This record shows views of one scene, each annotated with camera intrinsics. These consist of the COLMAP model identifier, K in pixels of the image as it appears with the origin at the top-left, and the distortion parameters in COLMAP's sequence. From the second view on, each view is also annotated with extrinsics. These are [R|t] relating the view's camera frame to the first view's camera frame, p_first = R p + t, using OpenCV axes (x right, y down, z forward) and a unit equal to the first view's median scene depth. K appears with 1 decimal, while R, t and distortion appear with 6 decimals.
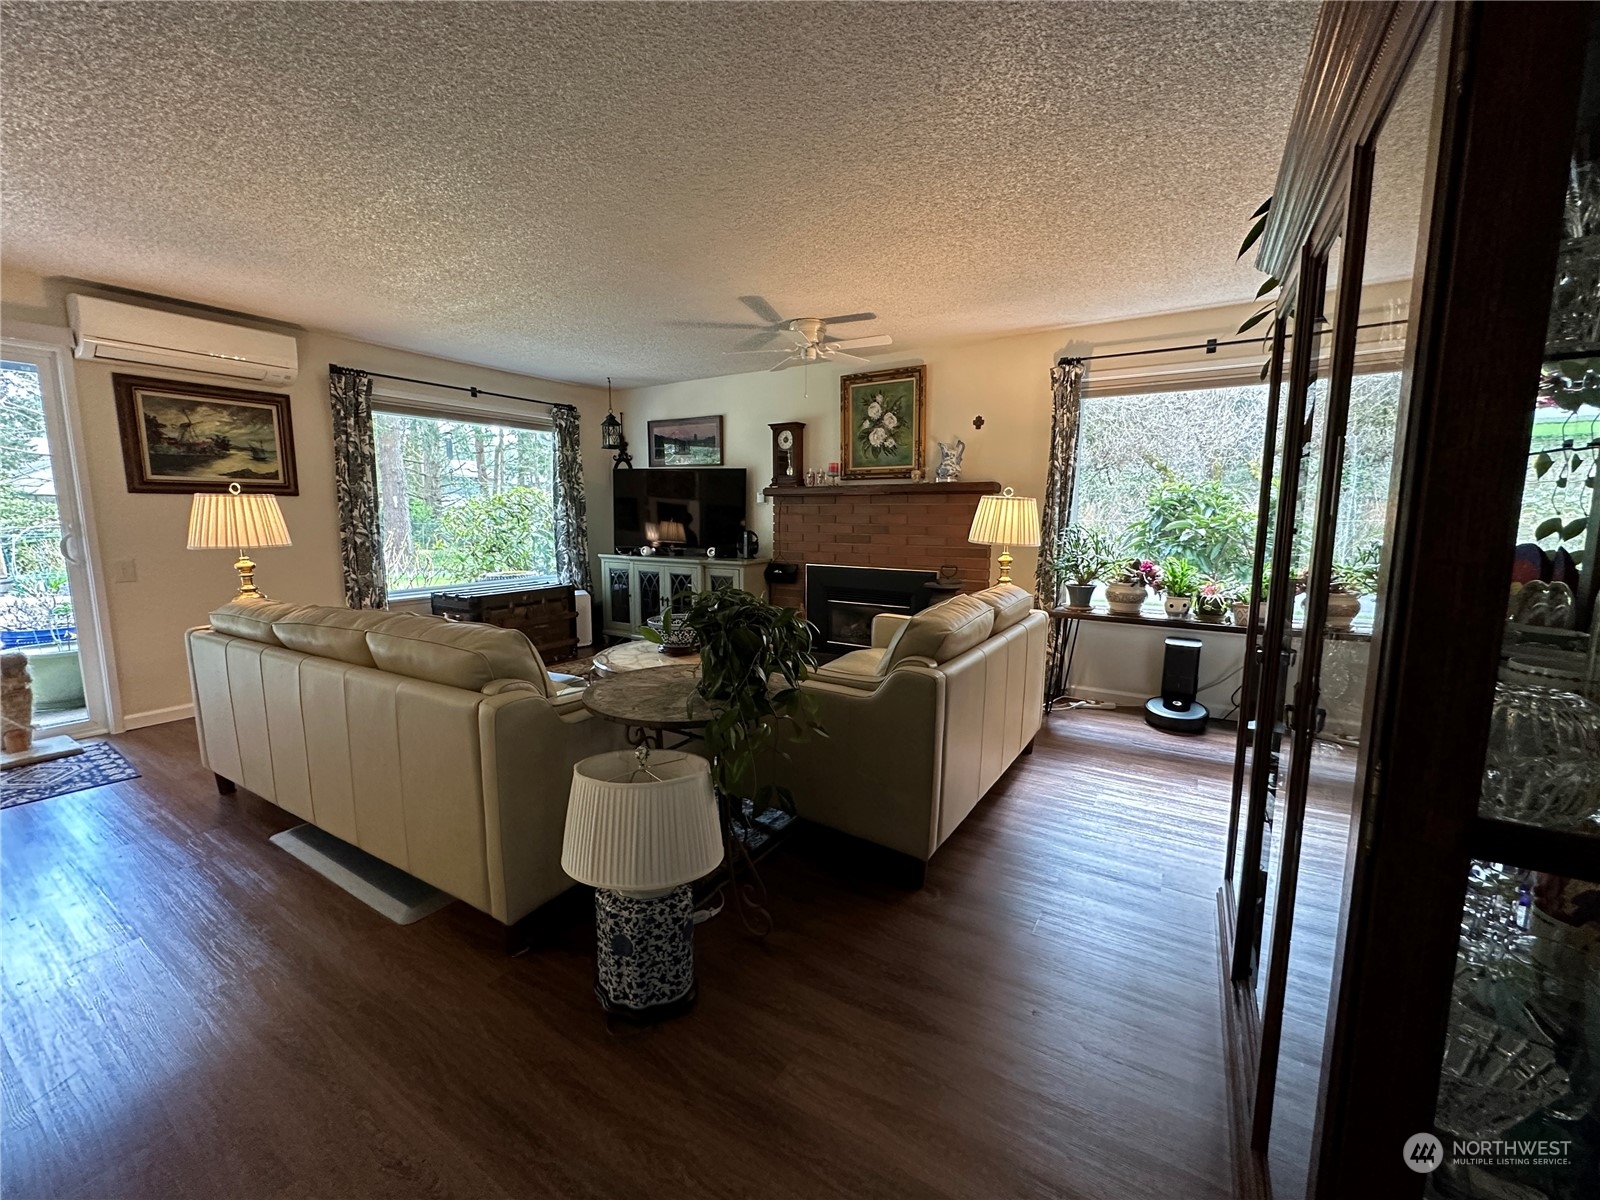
lens RADIAL K [[638.1, 0, 800.5], [0, 638.1, 598.5], [0, 0, 1]] dist [-0.000263, 0.000140]
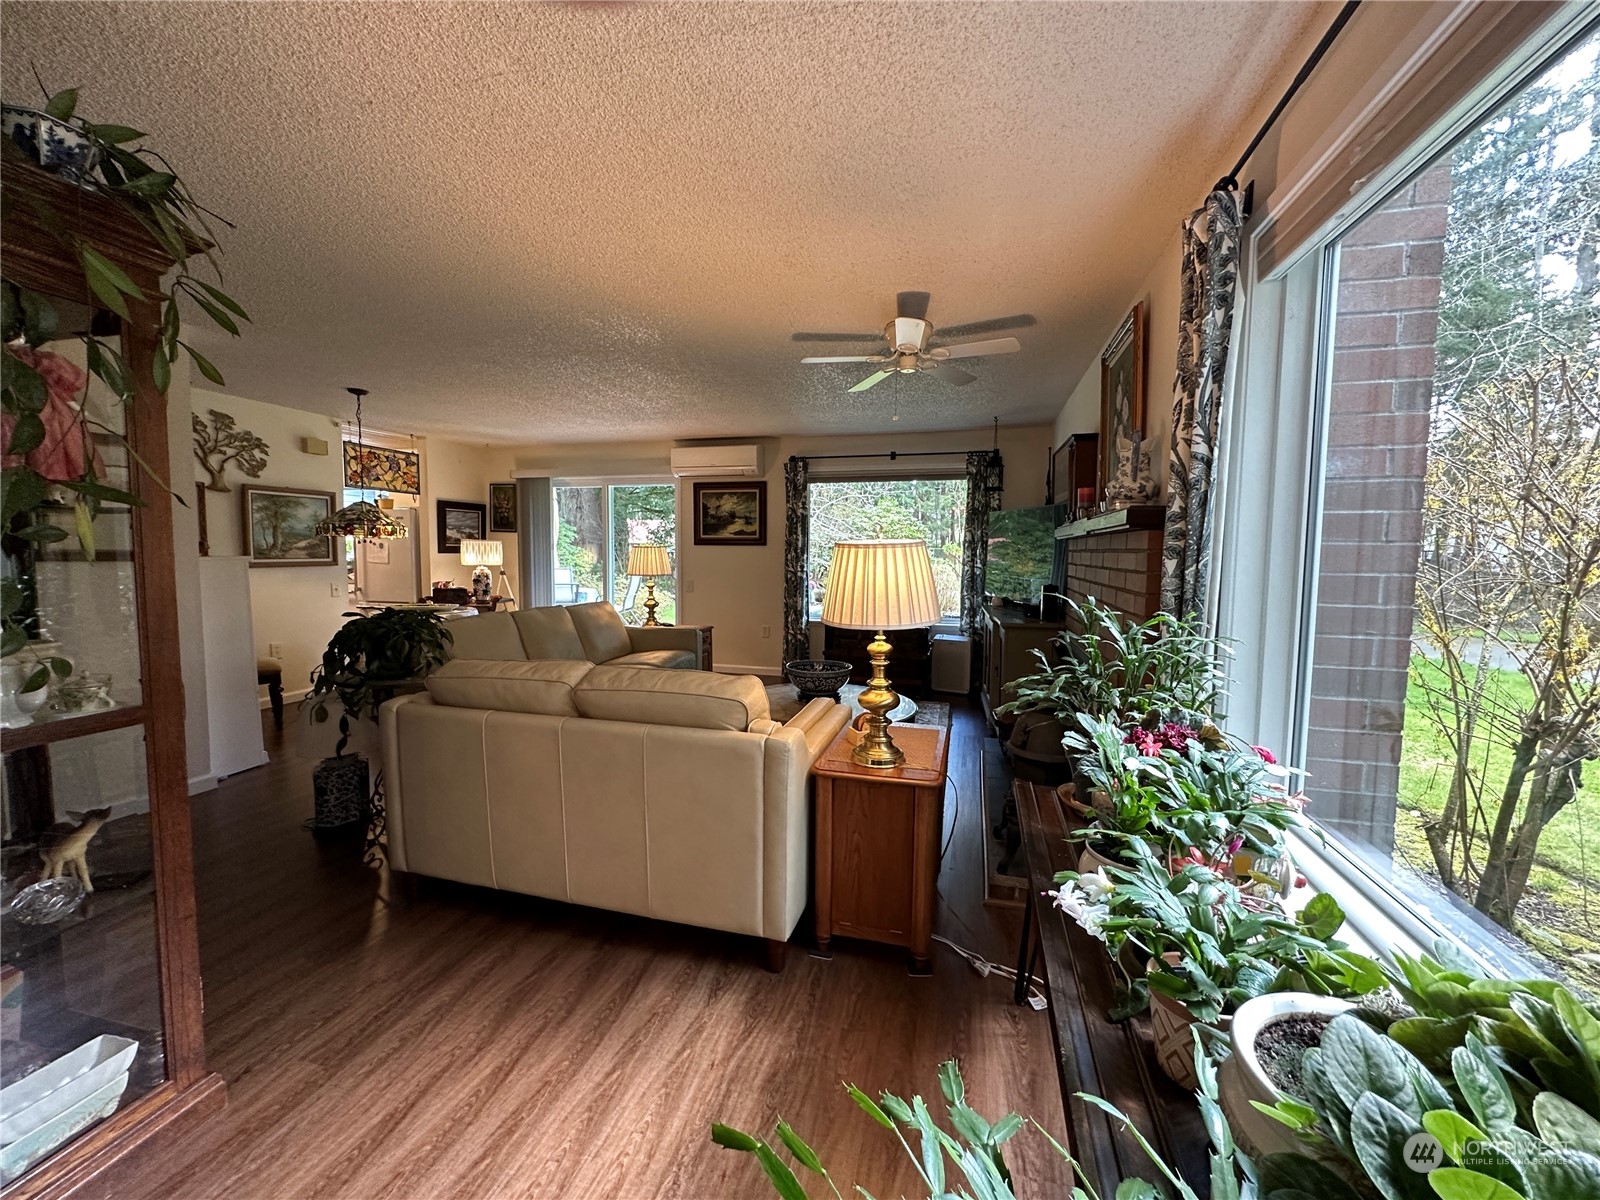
lens RADIAL K [[639.2, 0, 800.5], [0, 639.2, 597.9], [0, 0, 1]] dist [-0.000609, -0.000042]
pose [[0.289329, 0.070971, -0.954595, 0.802045], [-0.135719, 0.990215, 0.032484, -0.108337], [0.947560, 0.120158, 0.296130, 0.714453]]
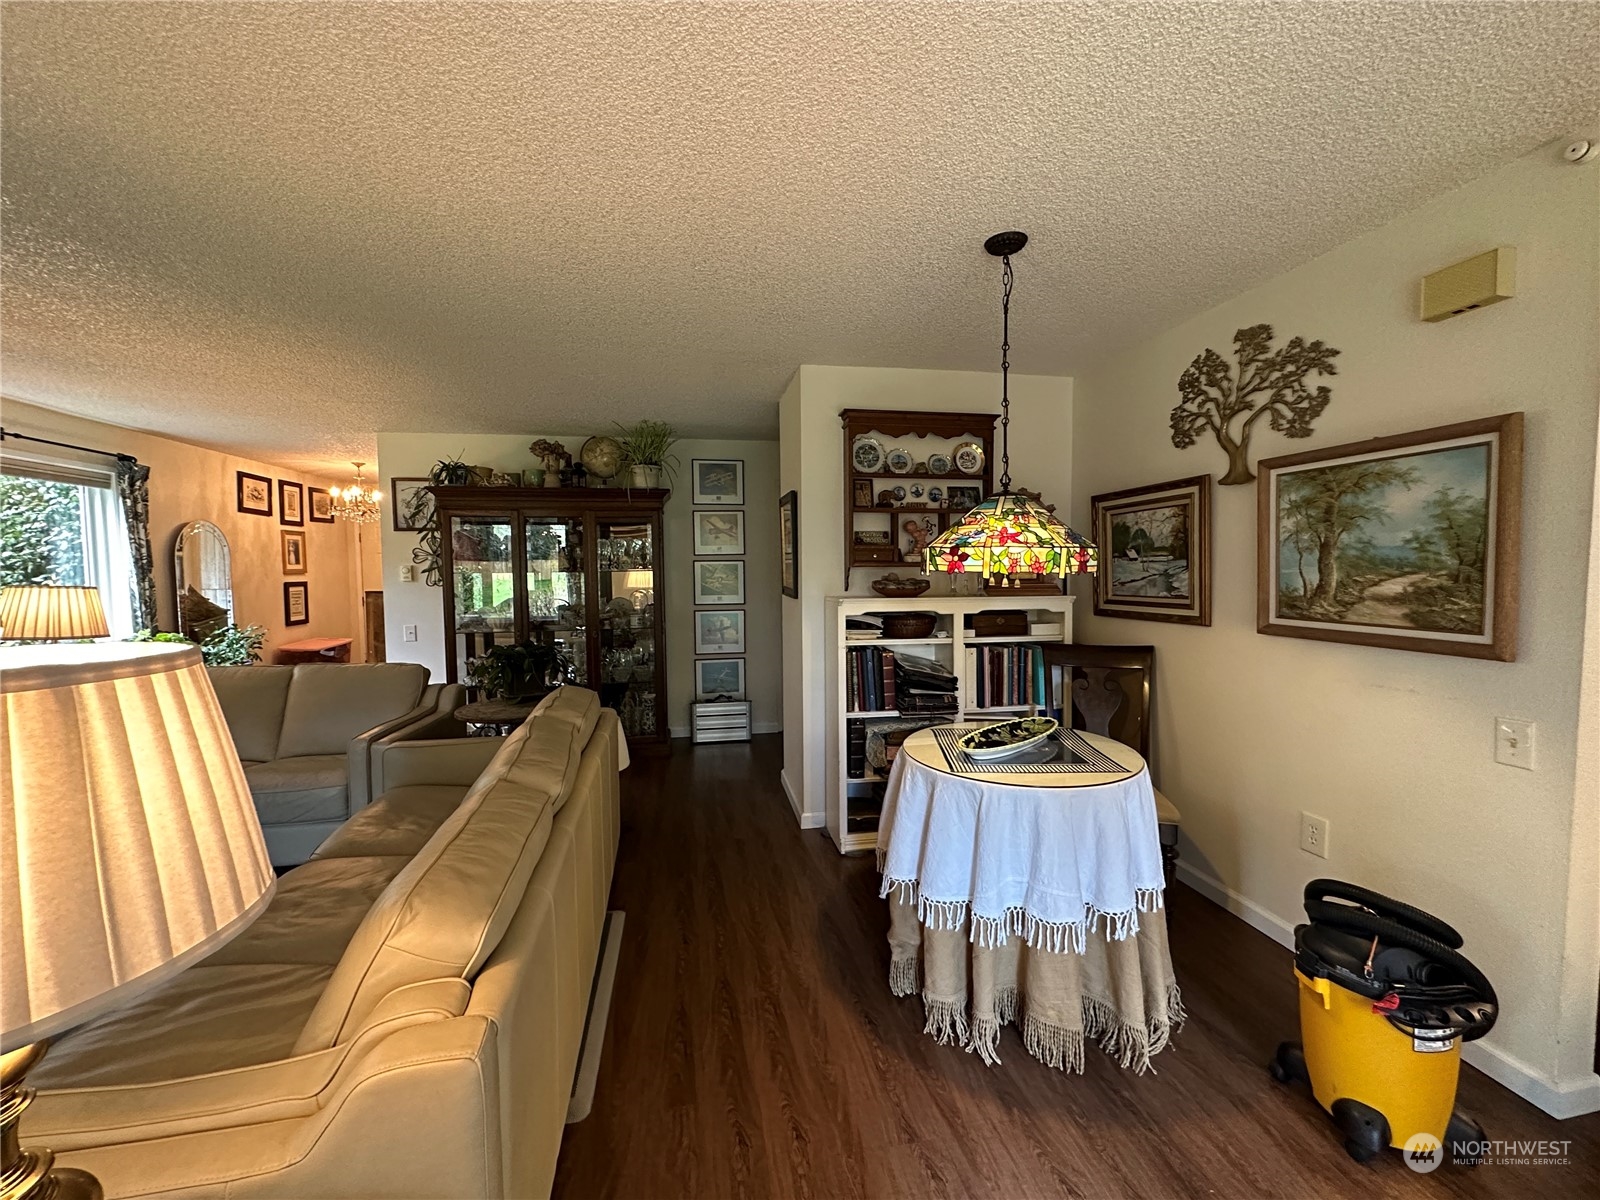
lens RADIAL K [[647.4, 0, 797.3], [0, 647.4, 594.8], [0, 0, 1]] dist [0.007622, 0.000033]
pose [[-0.657480, -0.031517, 0.752812, -0.947168], [0.105649, 0.985398, 0.133525, -0.144706], [-0.746028, 0.167324, -0.644550, 0.766273]]
